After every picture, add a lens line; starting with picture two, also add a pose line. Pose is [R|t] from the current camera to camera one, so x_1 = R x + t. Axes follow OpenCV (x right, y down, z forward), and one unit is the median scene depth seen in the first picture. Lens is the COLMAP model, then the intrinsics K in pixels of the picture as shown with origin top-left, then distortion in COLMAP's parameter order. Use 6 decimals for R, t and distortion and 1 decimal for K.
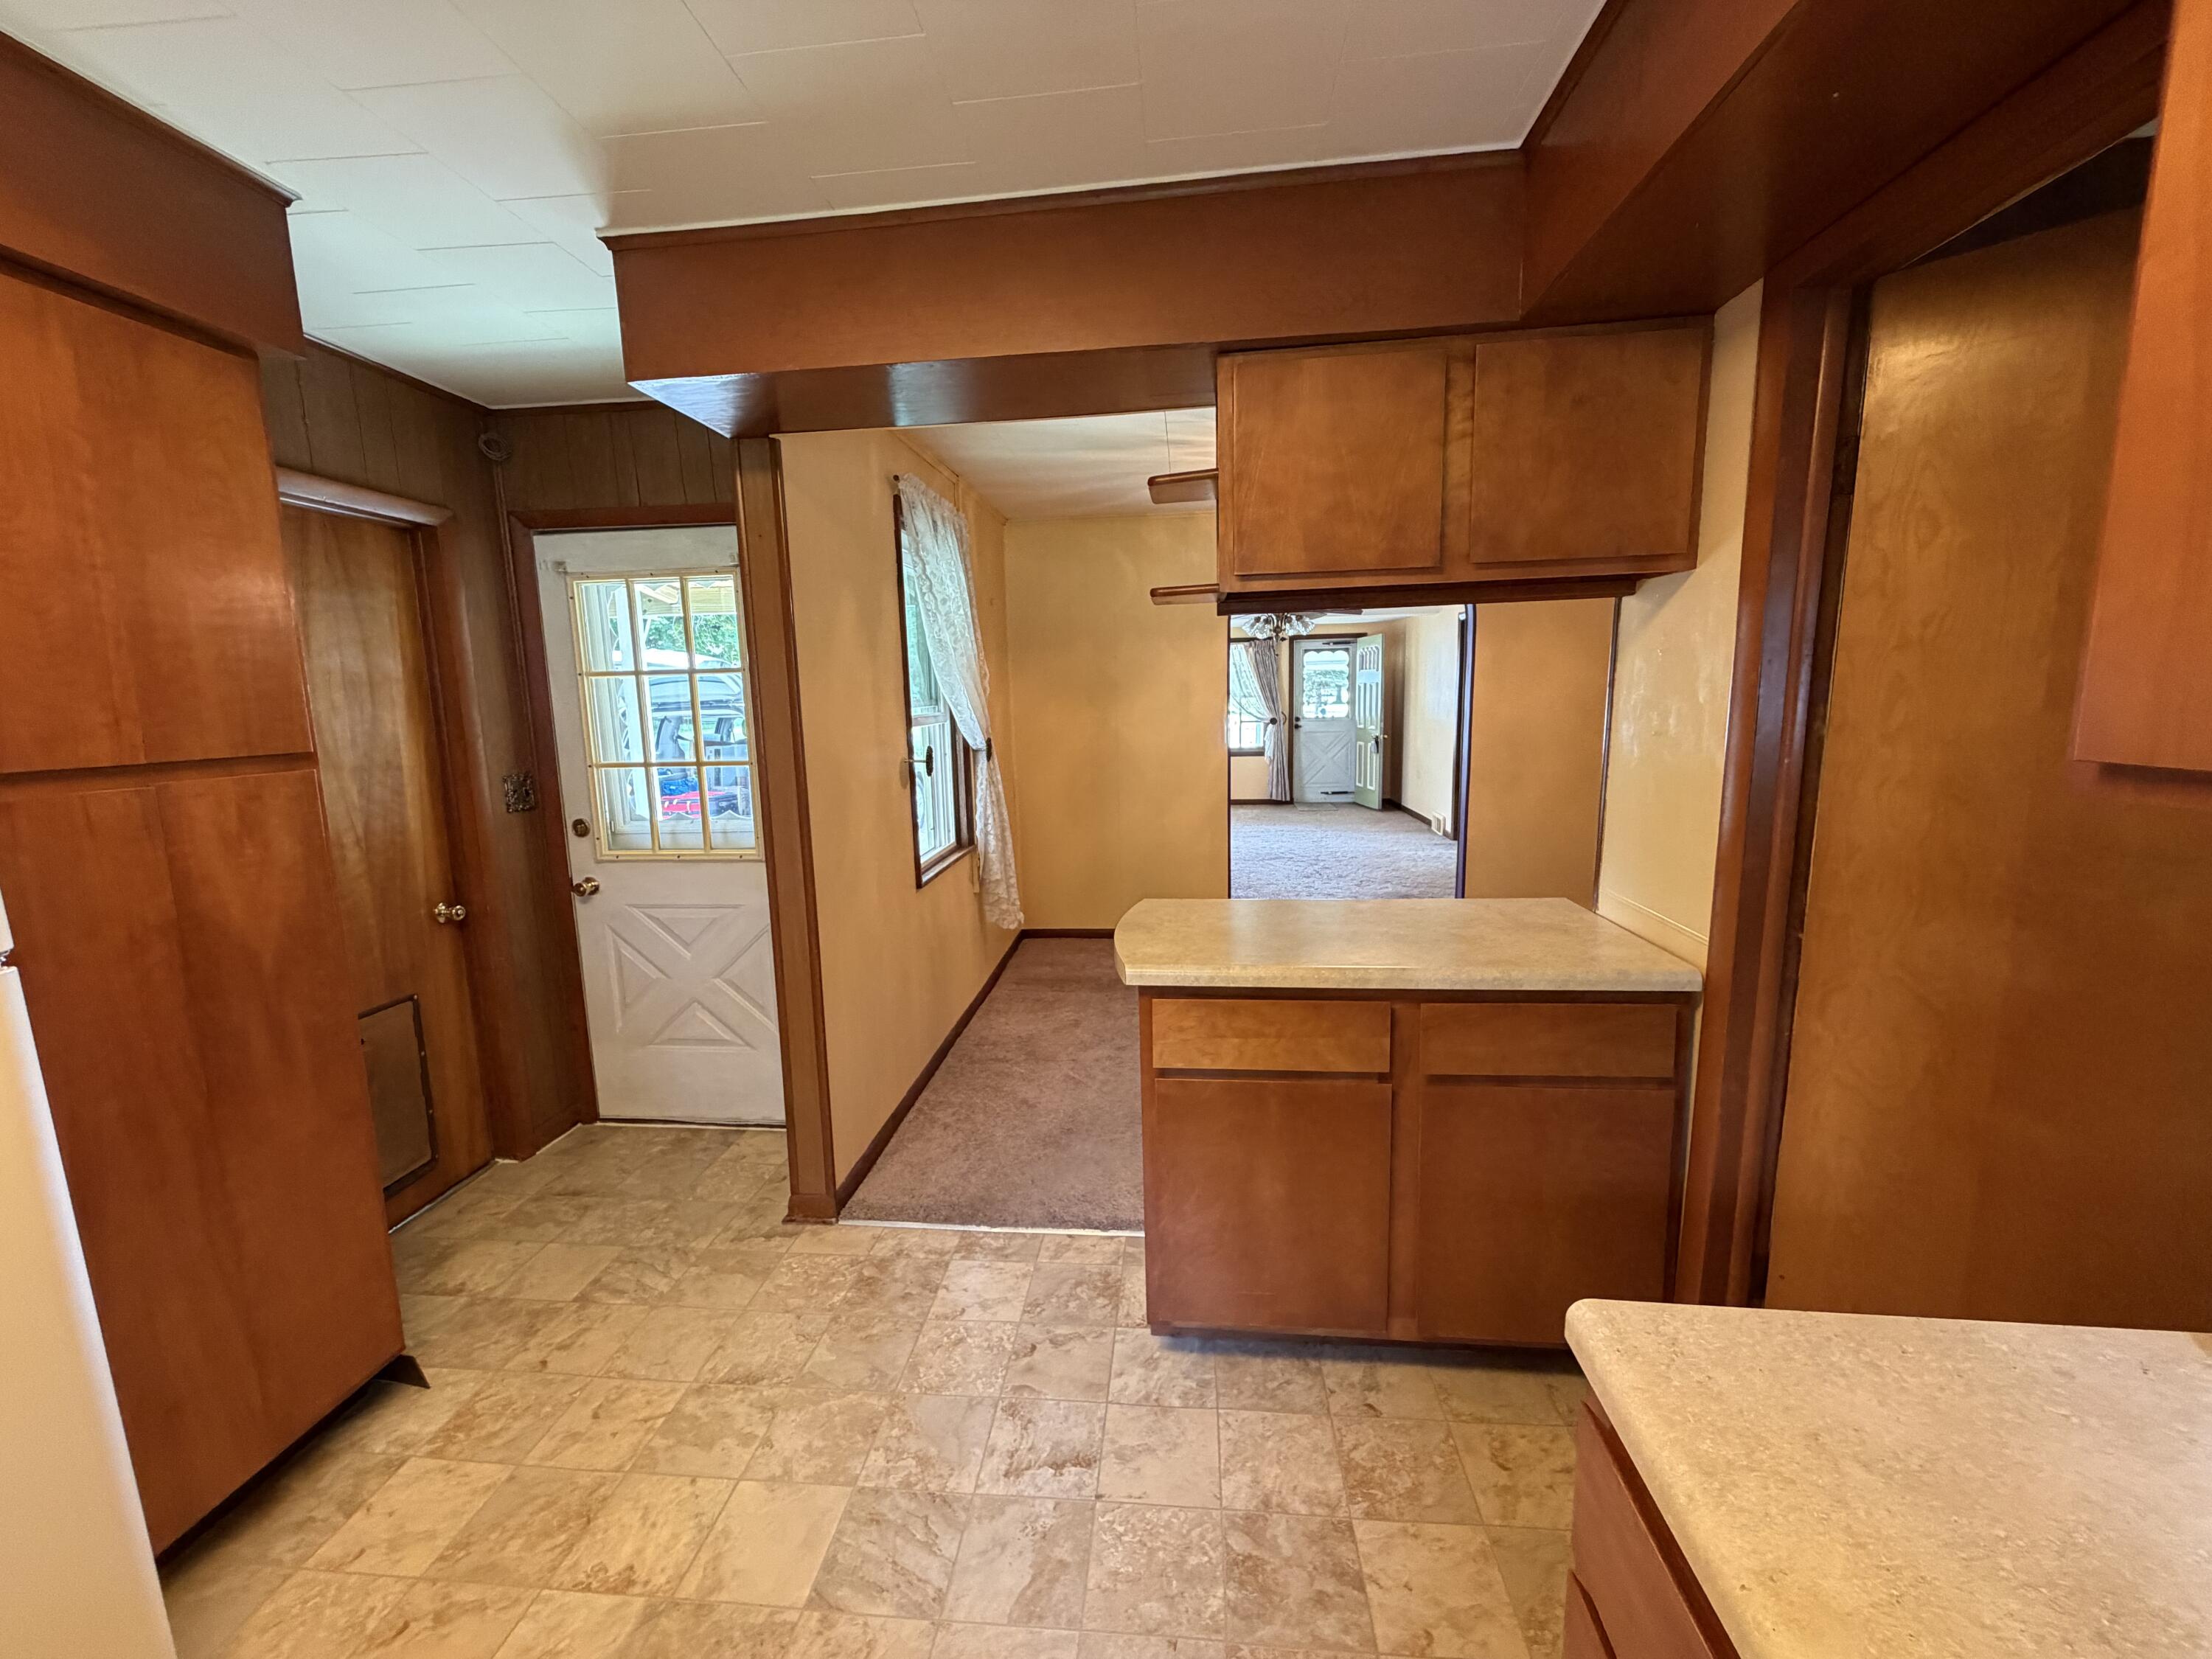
lens RADIAL K [[879.5, 0, 1099.2], [0, 879.5, 828.2], [0, 0, 1]] dist [0.001325, -0.003213]
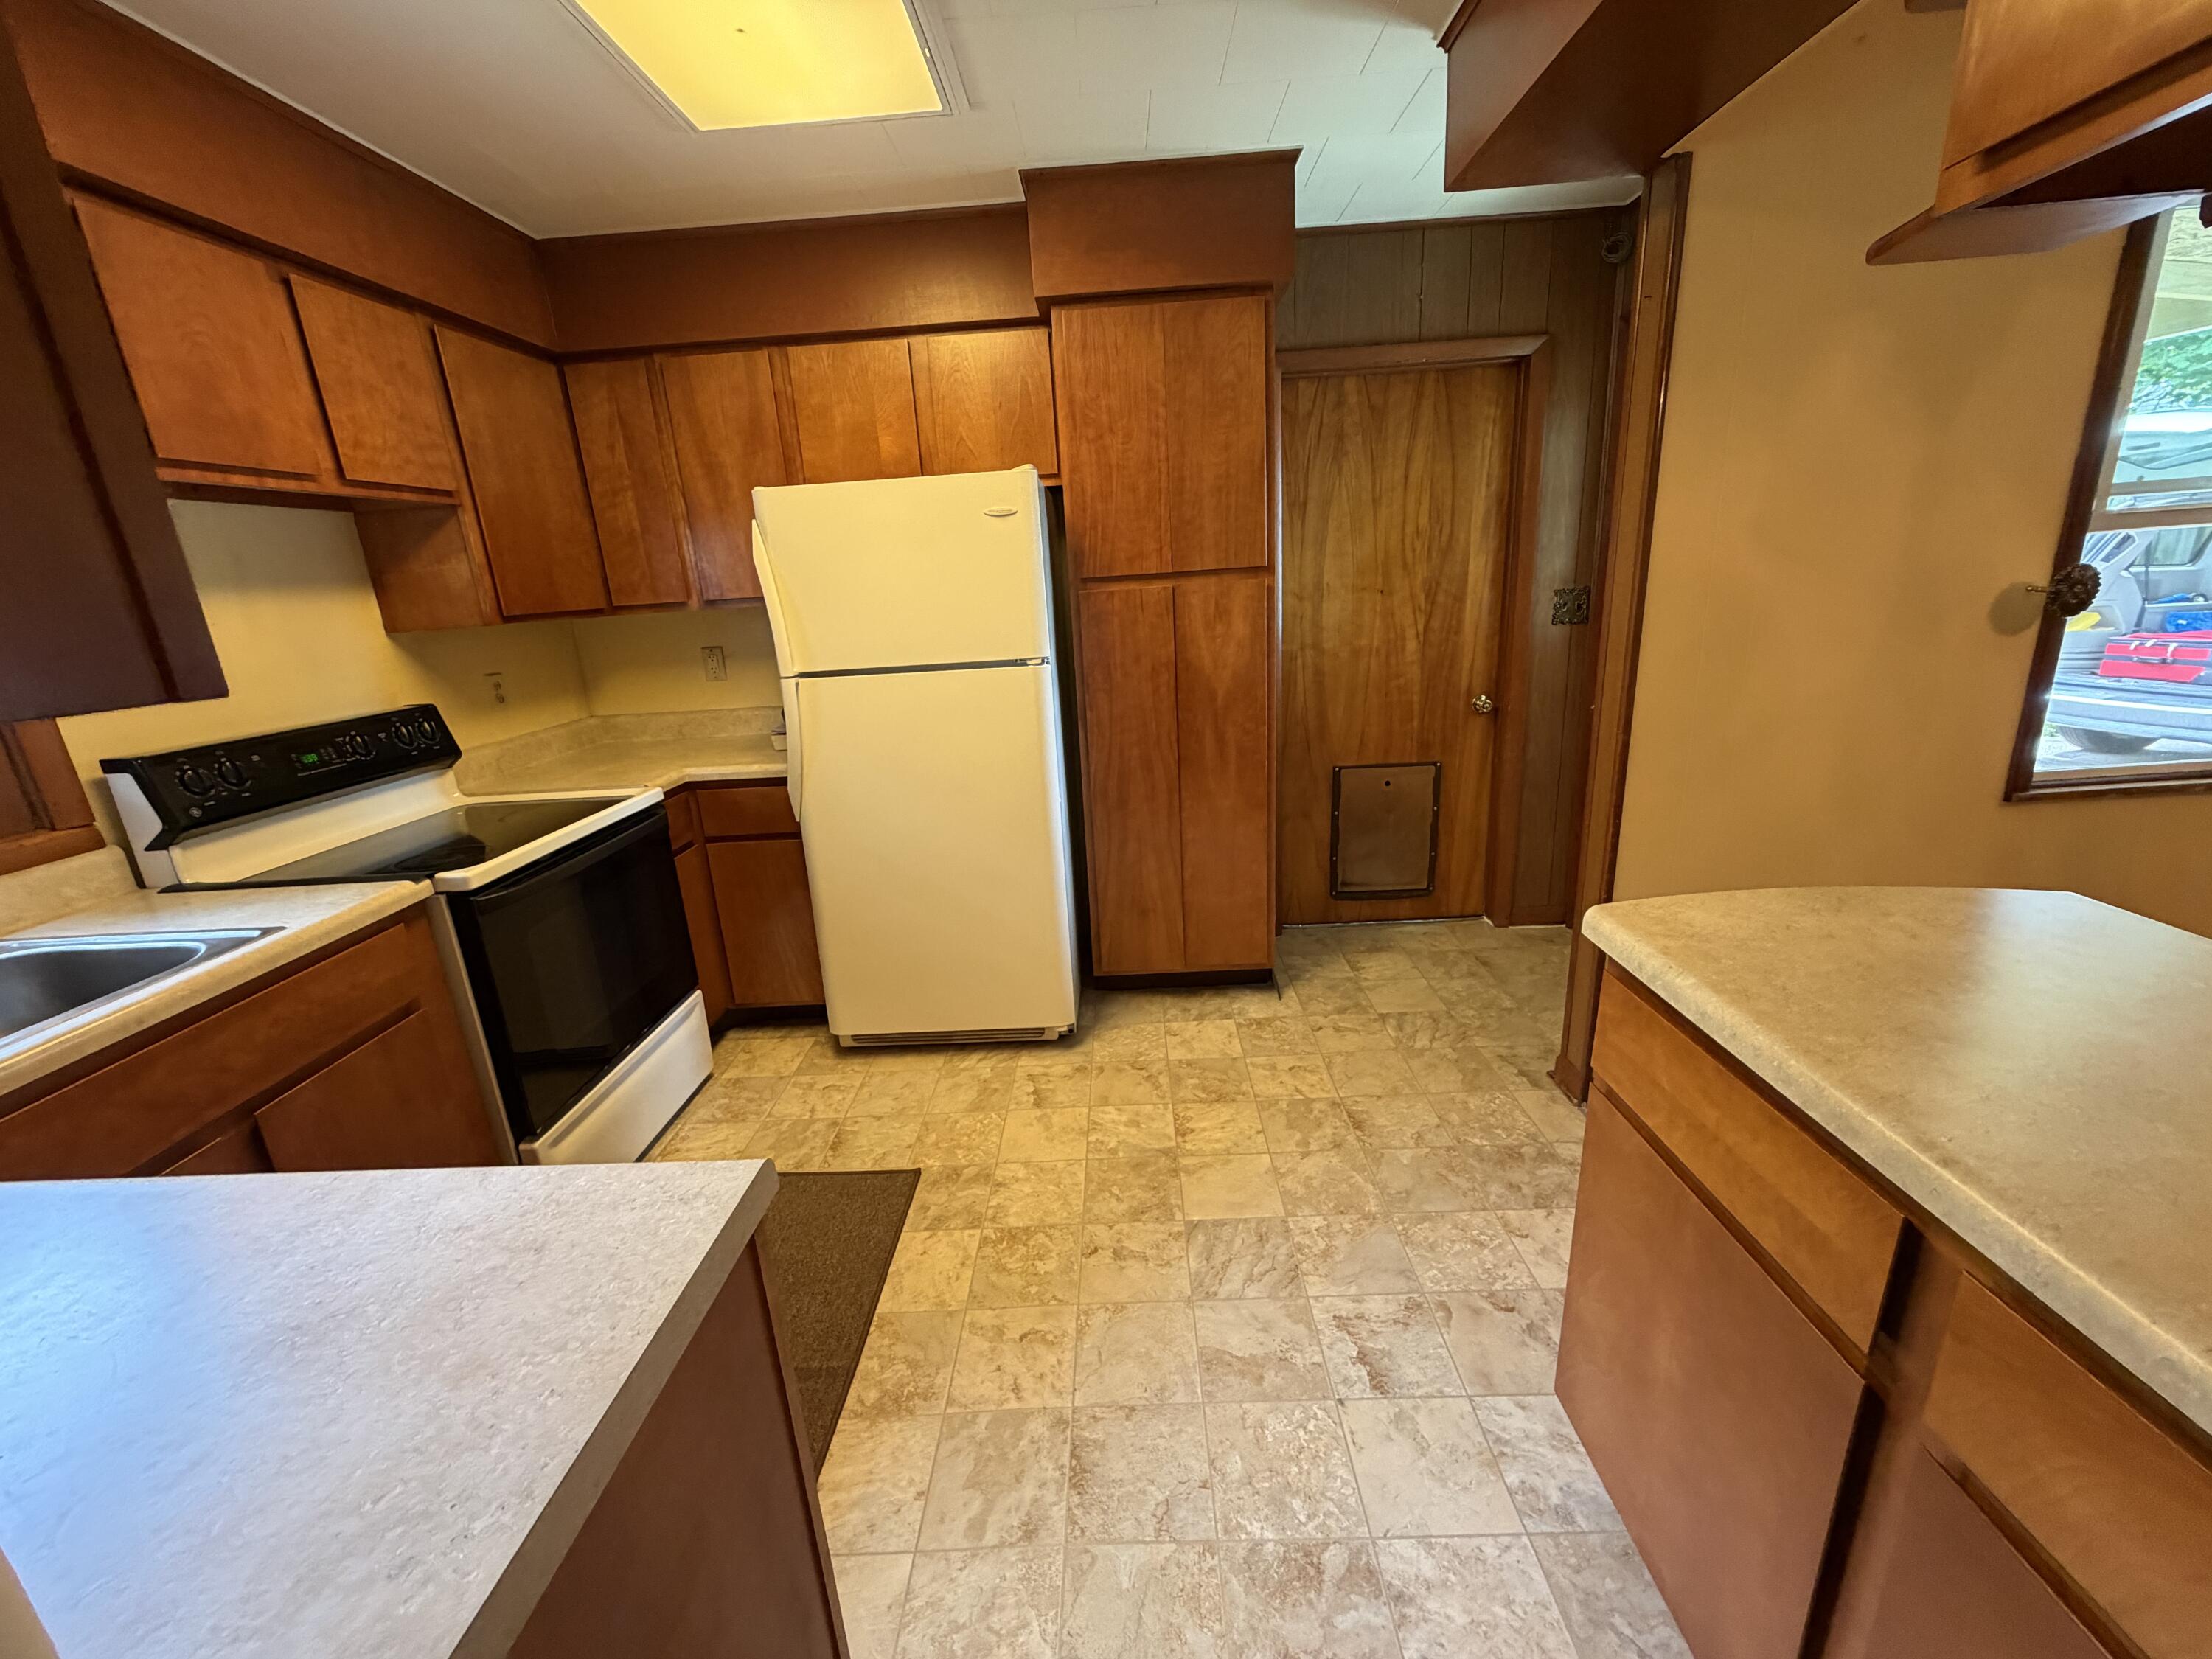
lens RADIAL K [[879.5, 0, 1099.2], [0, 879.5, 828.2], [0, 0, 1]] dist [0.001325, -0.003213]
pose [[0.080407, 0.293894, -0.952450, 0.465820], [-0.091110, 0.953711, 0.286592, -0.044982], [0.992589, 0.063733, 0.103462, 0.410553]]
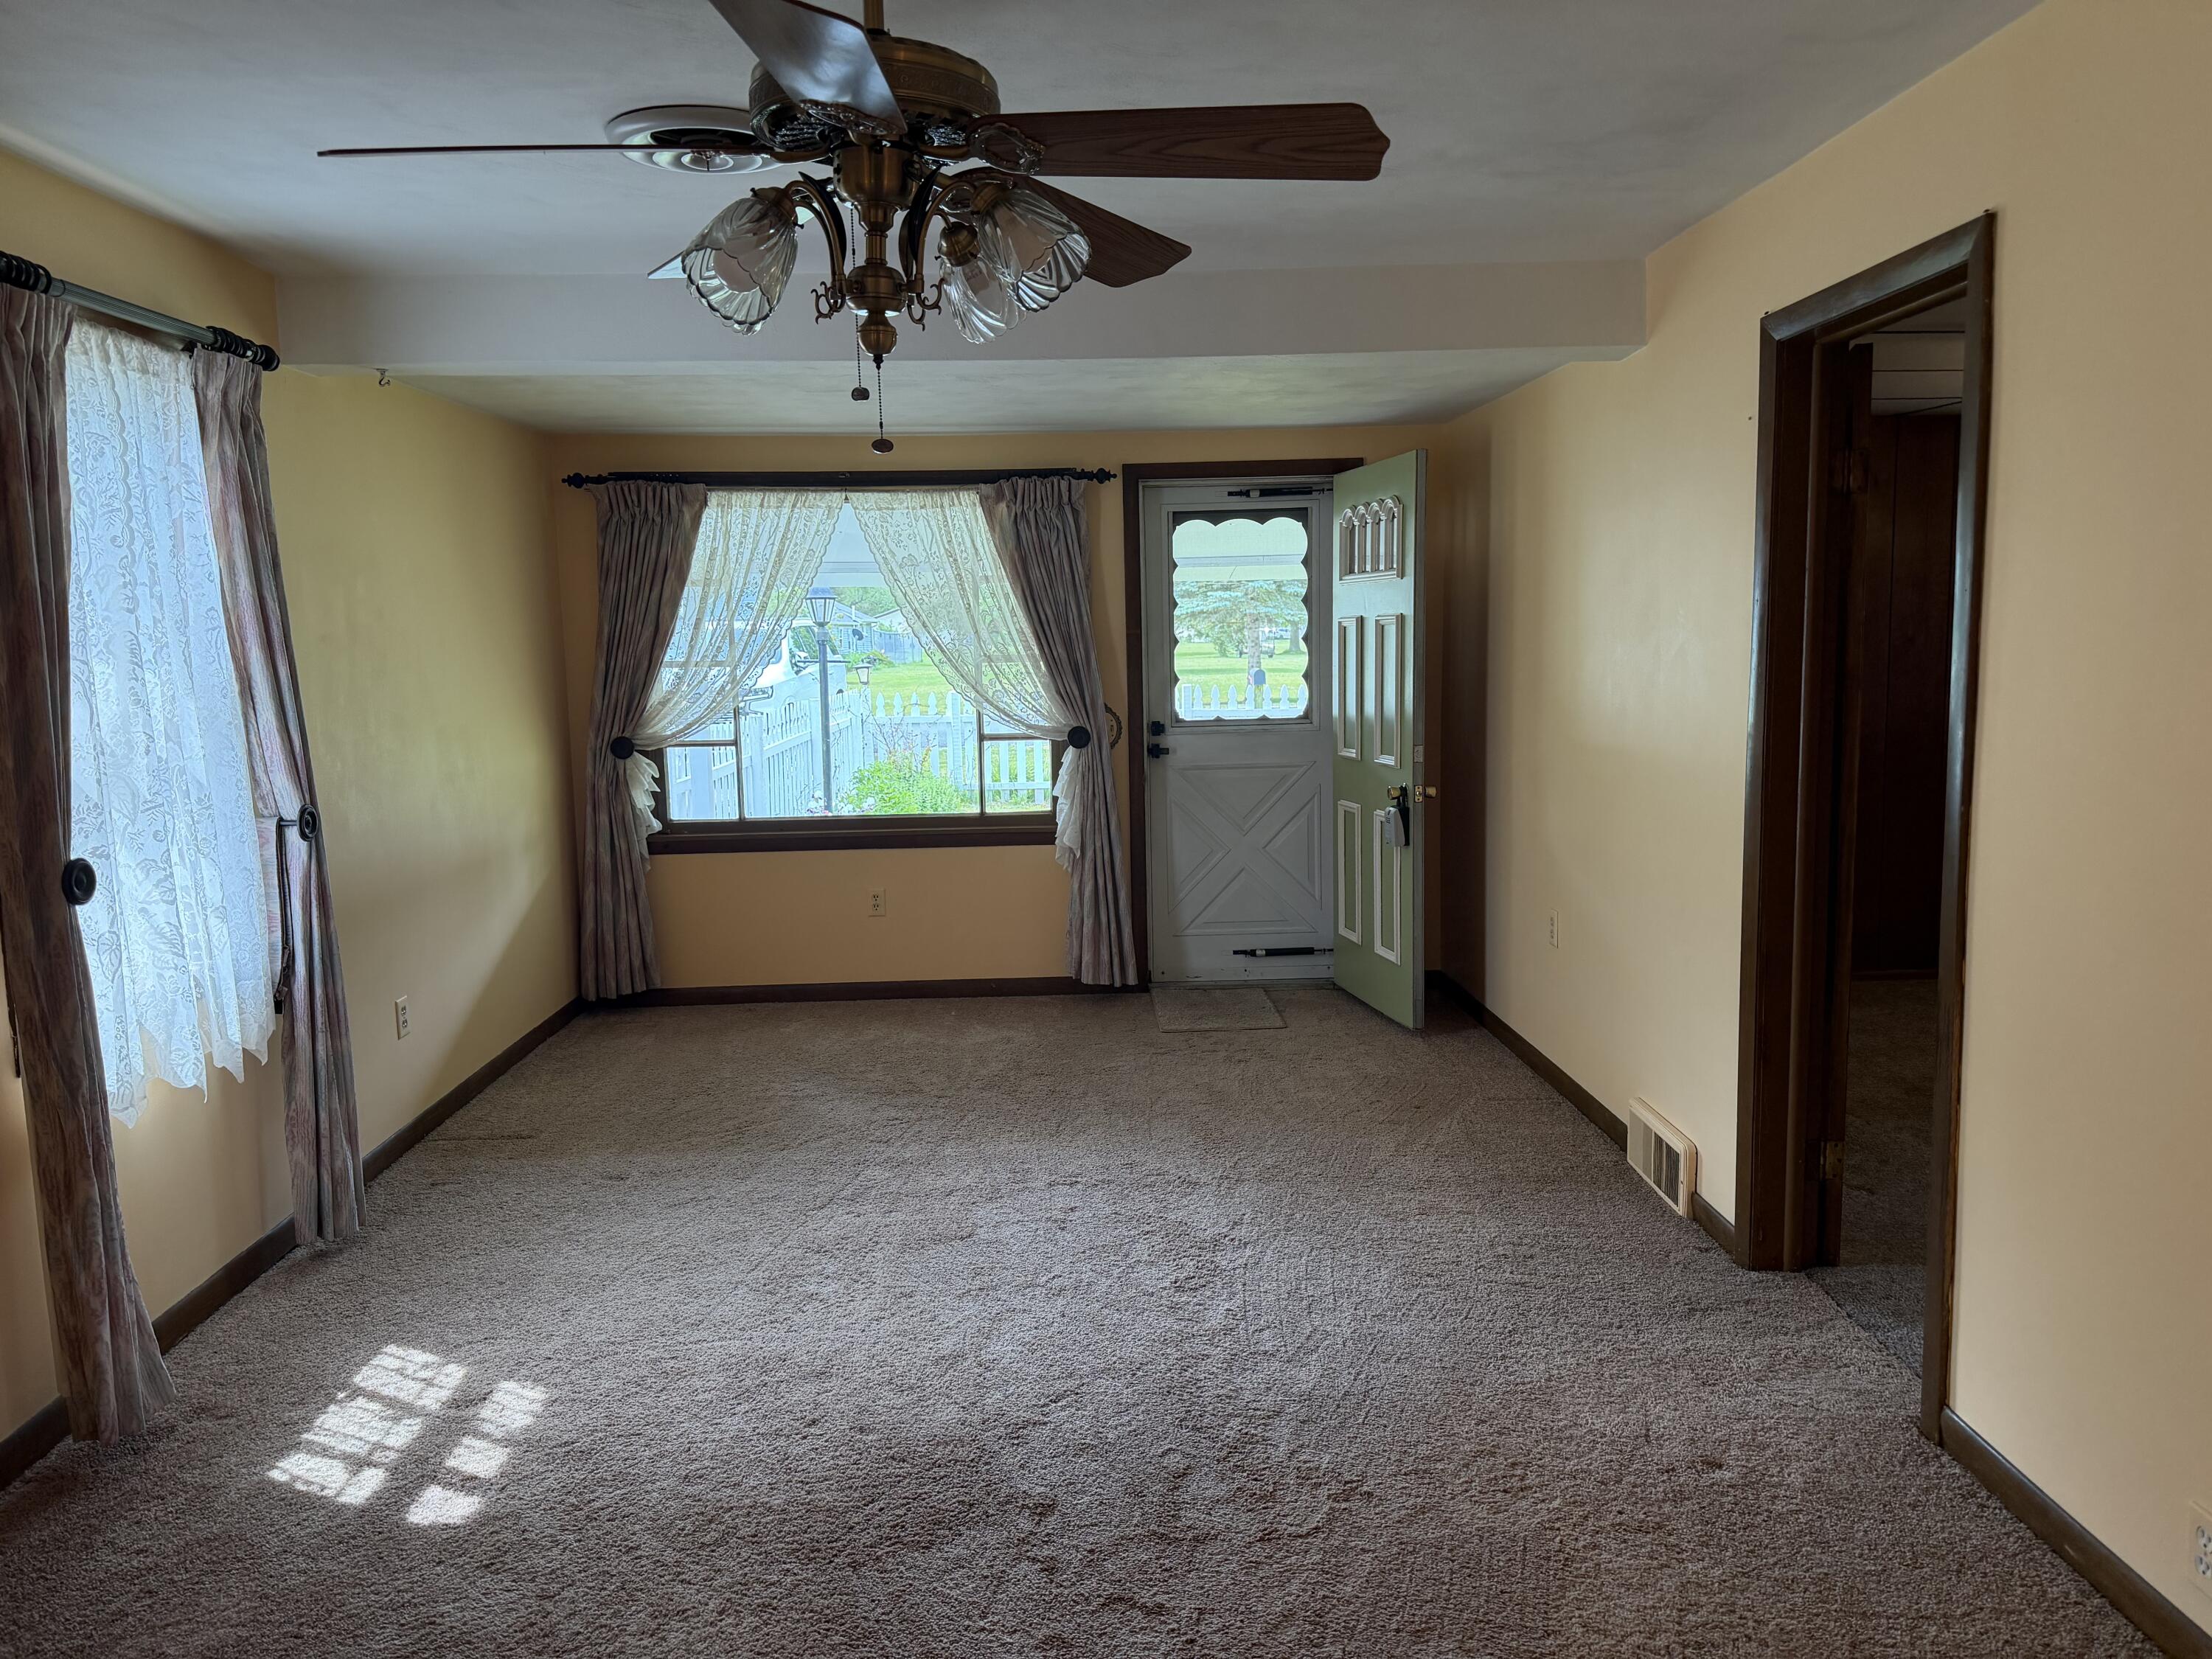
lens RADIAL K [[1545.8, 0, 1106.0], [0, 1545.8, 829.5], [0, 0, 1]] dist [0.040050, -0.112271]
pose [[0.989719, -0.014569, 0.142284, 0.590637], [0.018522, 0.999477, -0.026498, -0.338382], [-0.141824, 0.028861, 0.989471, 2.081054]]
